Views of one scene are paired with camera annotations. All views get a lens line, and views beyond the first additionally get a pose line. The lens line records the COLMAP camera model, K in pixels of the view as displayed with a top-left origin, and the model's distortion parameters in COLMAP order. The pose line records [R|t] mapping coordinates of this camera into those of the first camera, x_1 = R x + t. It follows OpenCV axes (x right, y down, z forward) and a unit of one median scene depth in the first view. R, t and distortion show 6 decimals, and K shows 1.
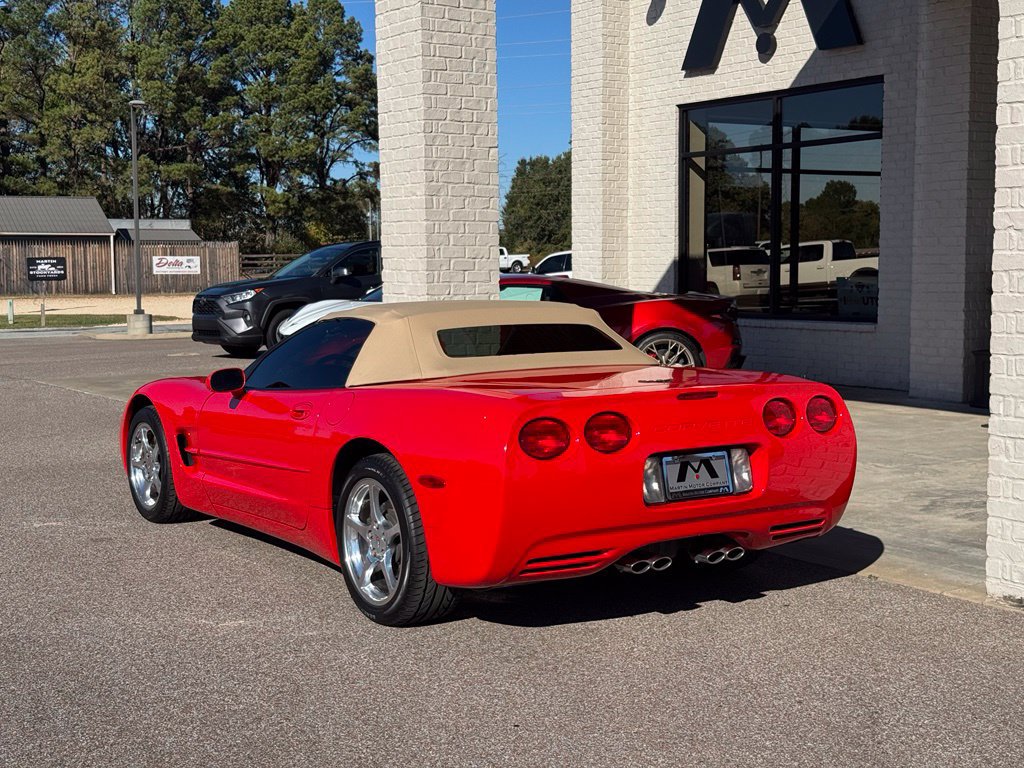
lens RADIAL K [[1428.7, 0, 511.2], [0, 1428.7, 380.5], [0, 0, 1]] dist [0.130869, 0.000000]
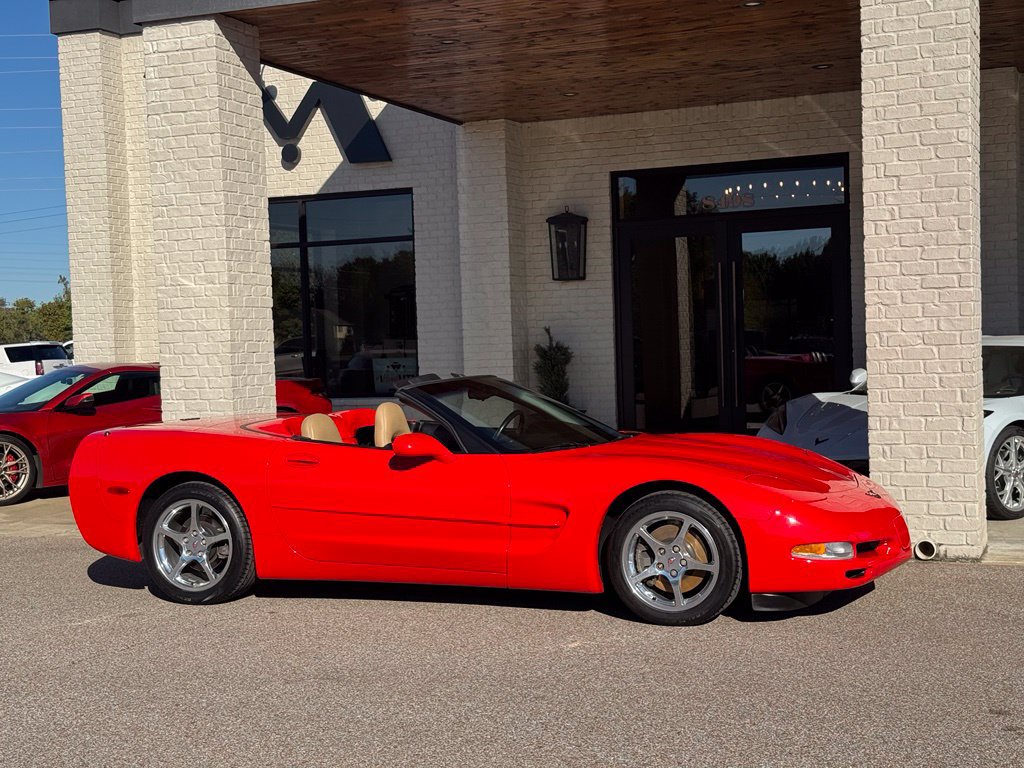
lens RADIAL K [[1428.7, 0, 513.4], [0, 1428.7, 382.4], [0, 0, 1]] dist [0.130869, 0.000000]
pose [[0.833988, -0.036447, 0.550578, -0.357054], [0.072816, 0.996359, -0.044342, 0.006335], [-0.546958, 0.077071, 0.833605, -0.010067]]
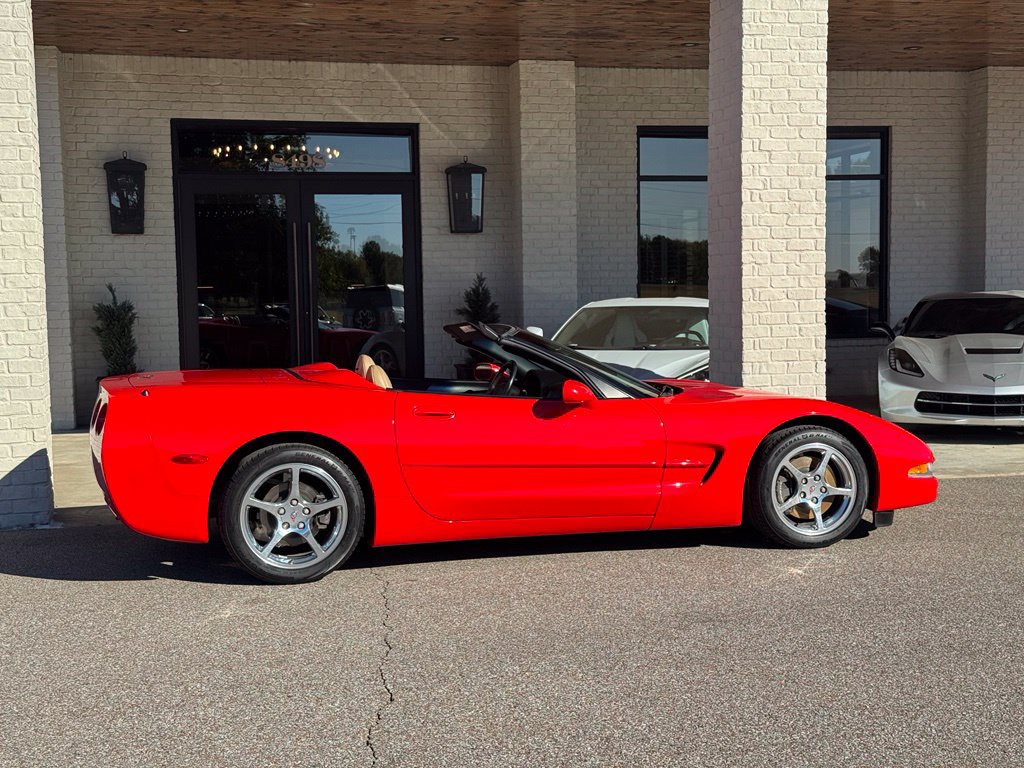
lens RADIAL K [[1428.7, 0, 515.6], [0, 1428.7, 384.3], [0, 0, 1]] dist [0.130869, 0.000000]
pose [[0.343357, -0.060207, 0.937273, -0.601159], [0.096542, 0.994920, 0.028543, -0.017353], [-0.934230, 0.080686, 0.347425, 0.312404]]
